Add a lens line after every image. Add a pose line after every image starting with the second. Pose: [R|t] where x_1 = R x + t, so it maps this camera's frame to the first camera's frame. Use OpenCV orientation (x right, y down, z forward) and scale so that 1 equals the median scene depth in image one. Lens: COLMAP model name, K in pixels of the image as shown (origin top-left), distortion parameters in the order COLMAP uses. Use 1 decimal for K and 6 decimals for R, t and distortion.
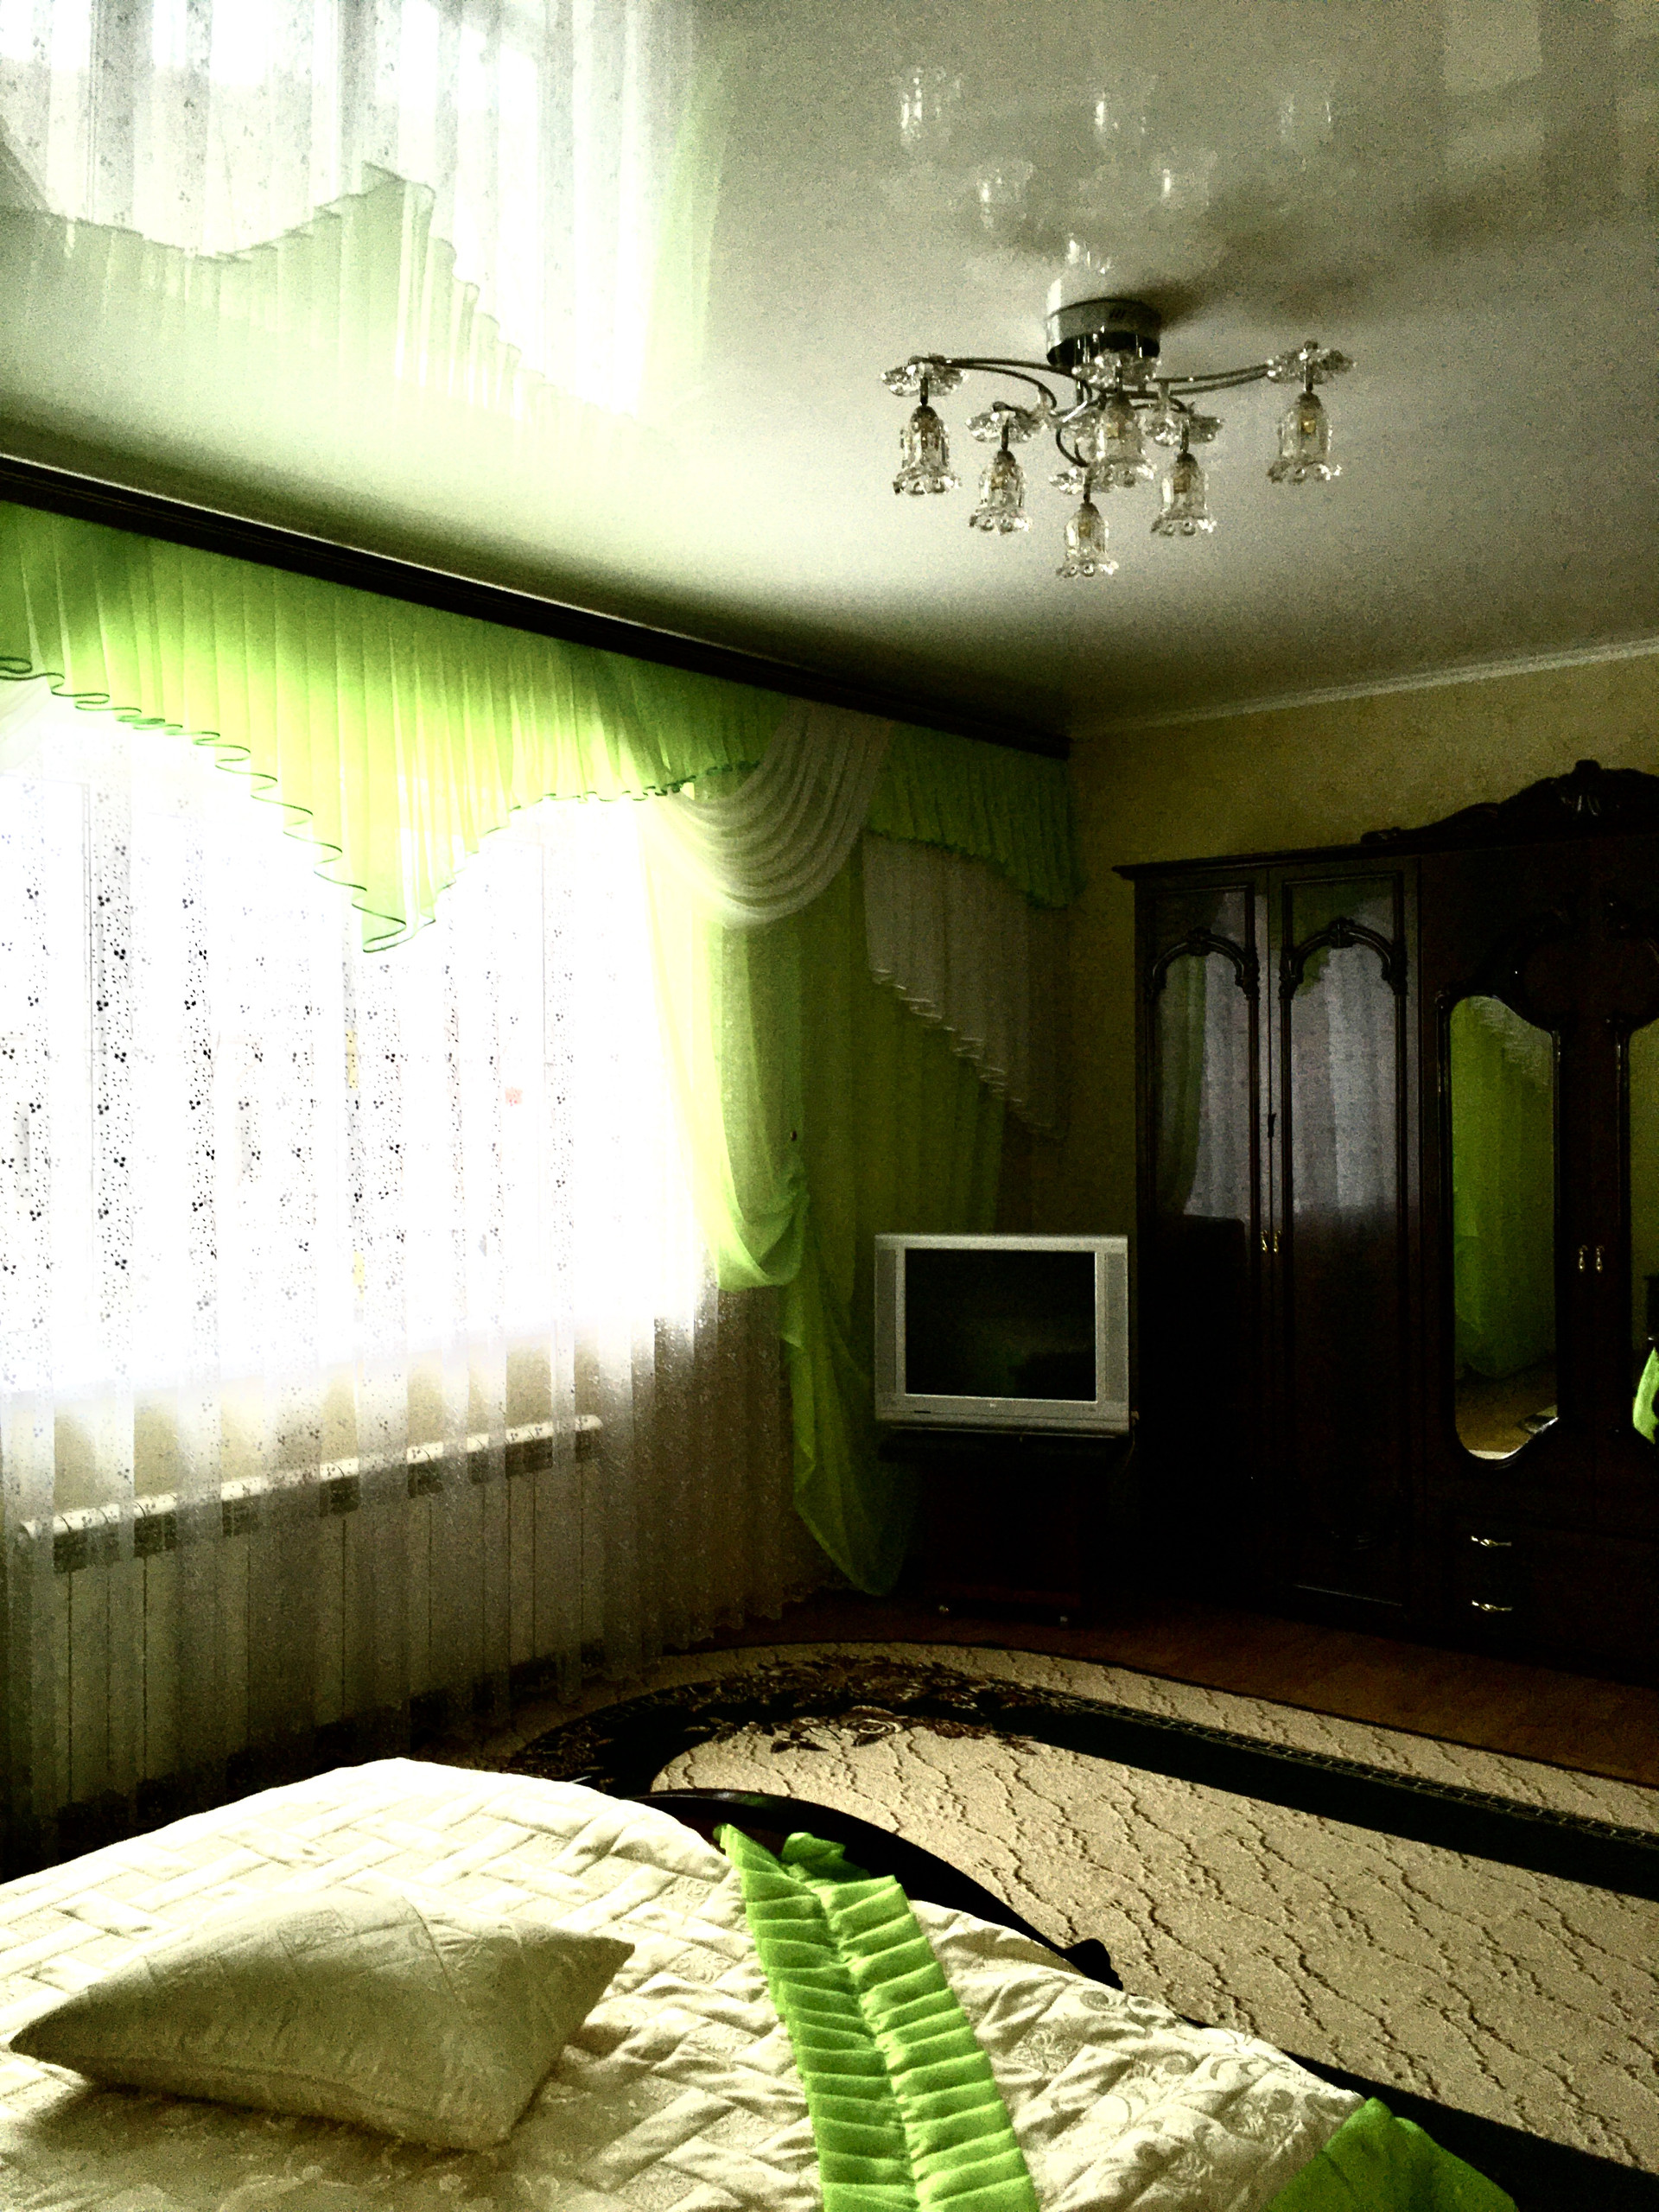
lens RADIAL K [[1898.9, 0, 837.2], [0, 1898.9, 1108.5], [0, 0, 1]] dist [0.082229, -0.129341]
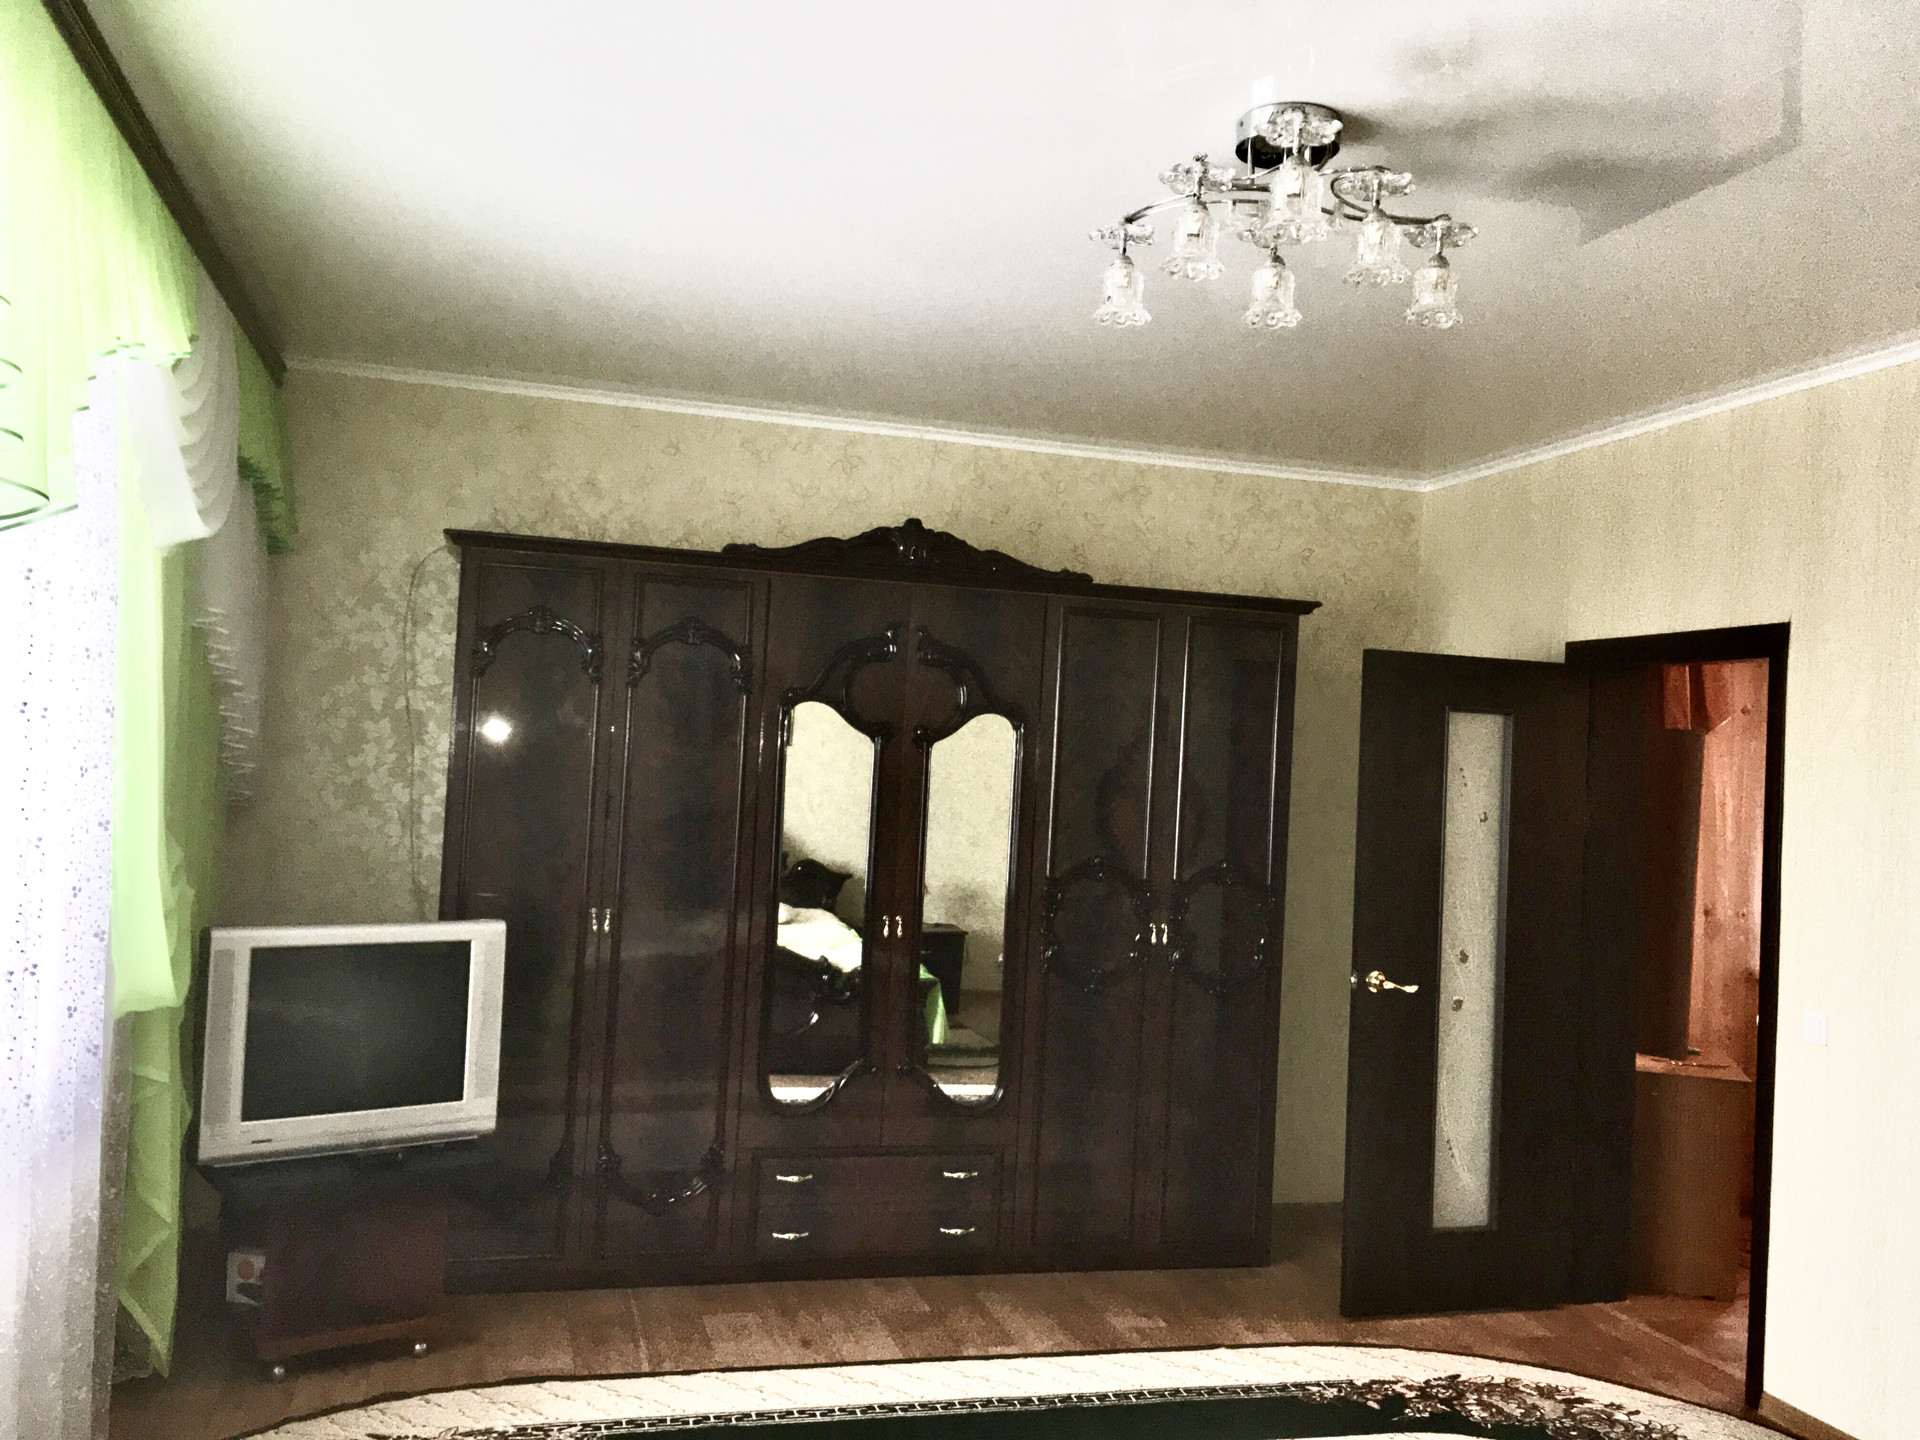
lens RADIAL K [[1648.2, 0, 964.2], [0, 1648.2, 716.5], [0, 0, 1]] dist [0.082229, -0.129341]
pose [[0.570012, 0.057937, 0.819591, -0.405429], [-0.045745, 0.998201, -0.038748, -0.014570], [-0.820362, -0.015405, 0.571637, 0.335868]]
